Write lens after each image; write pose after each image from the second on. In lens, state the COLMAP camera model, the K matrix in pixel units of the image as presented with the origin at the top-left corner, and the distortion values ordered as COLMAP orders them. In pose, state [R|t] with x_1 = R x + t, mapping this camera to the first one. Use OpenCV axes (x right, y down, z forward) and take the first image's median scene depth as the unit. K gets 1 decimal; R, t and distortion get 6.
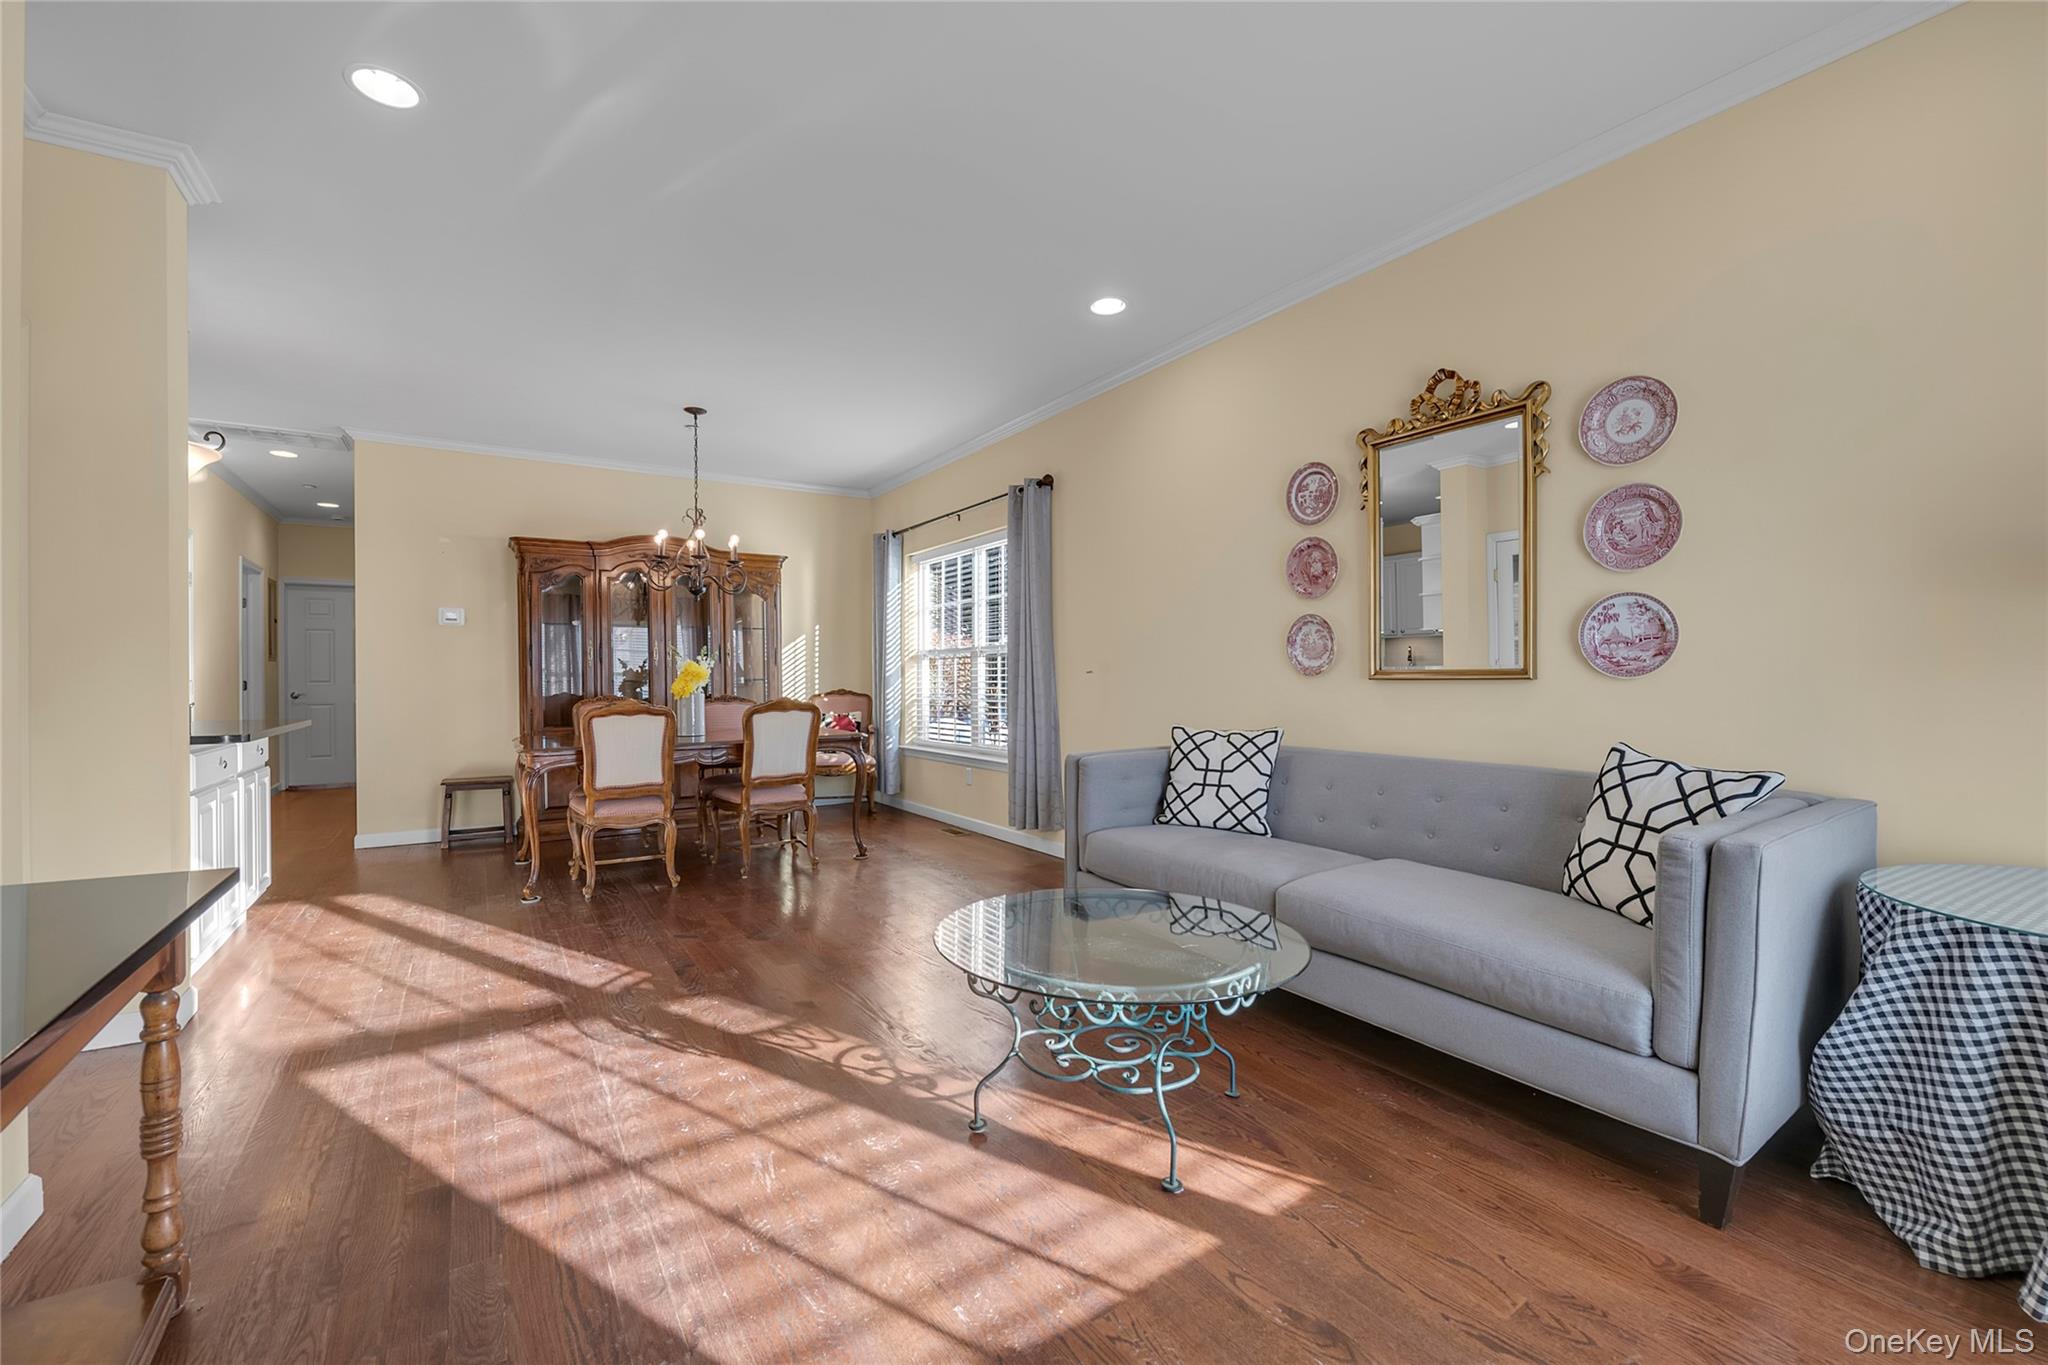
lens RADIAL K [[855.1, 0, 1024.0], [0, 855.1, 682.5], [0, 0, 1]] dist [0.000718, 0.000186]
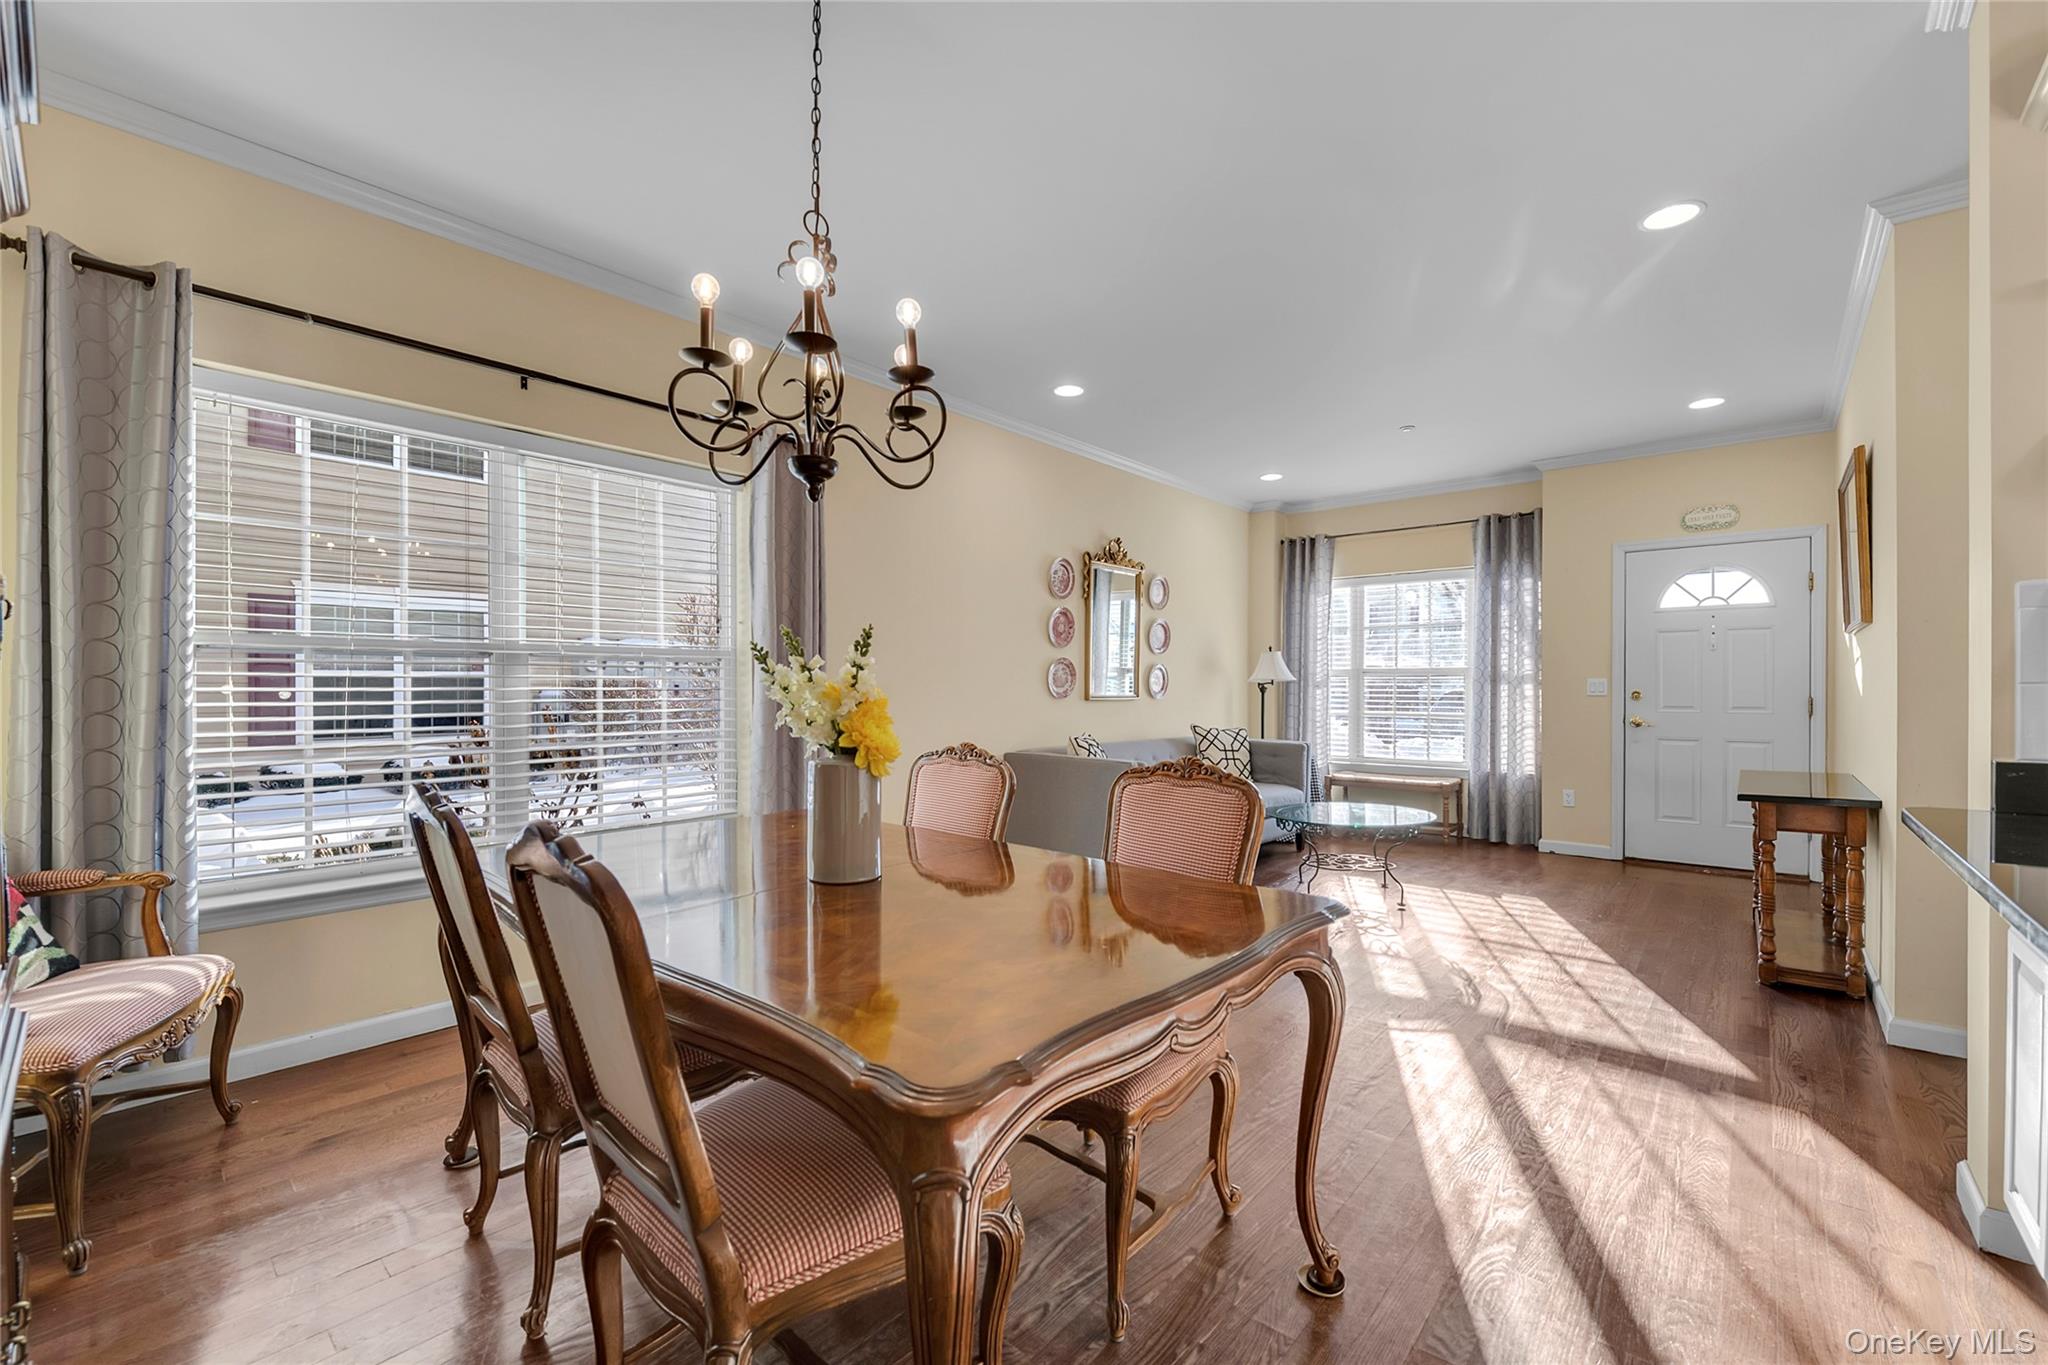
lens RADIAL K [[828.4, 0, 1065.2], [0, 828.4, 686.8], [0, 0, 1]] dist [0.021789, 0.000072]
pose [[-0.302157, 0.004009, 0.953250, -1.429935], [0.003399, 0.999989, -0.003128, -0.030120], [-0.953252, 0.002295, -0.302167, 1.918848]]
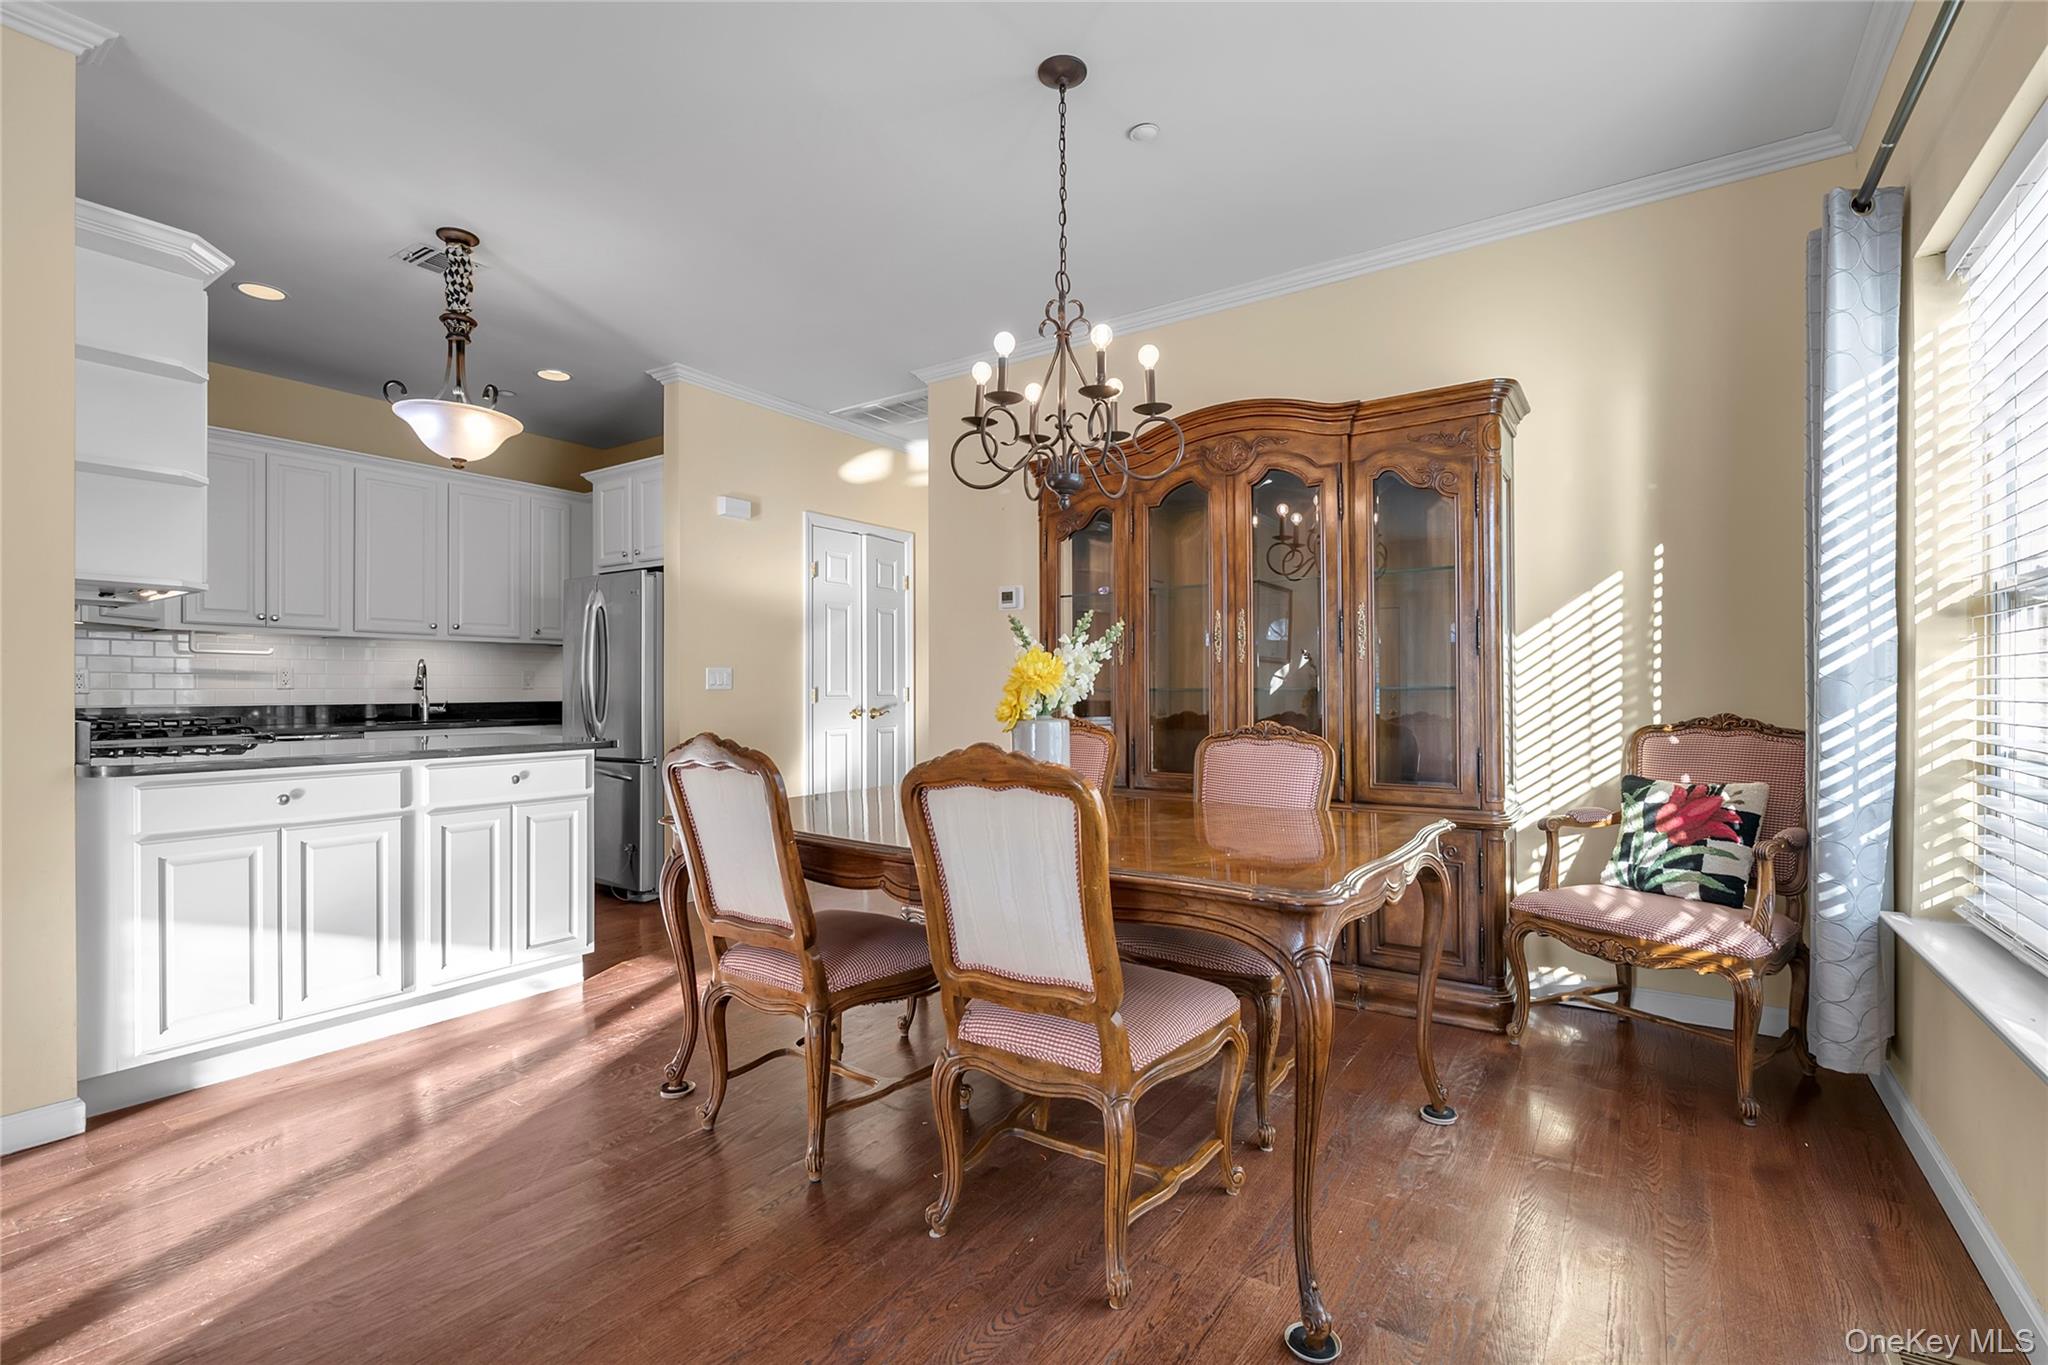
lens RADIAL K [[855.1, 0, 1024.0], [0, 855.1, 682.5], [0, 0, 1]] dist [0.000718, 0.000186]
pose [[0.366977, 0.002340, -0.930227, 0.049907], [-0.005282, 0.999986, 0.000432, -0.012665], [0.930215, 0.004755, 0.366984, 1.588302]]
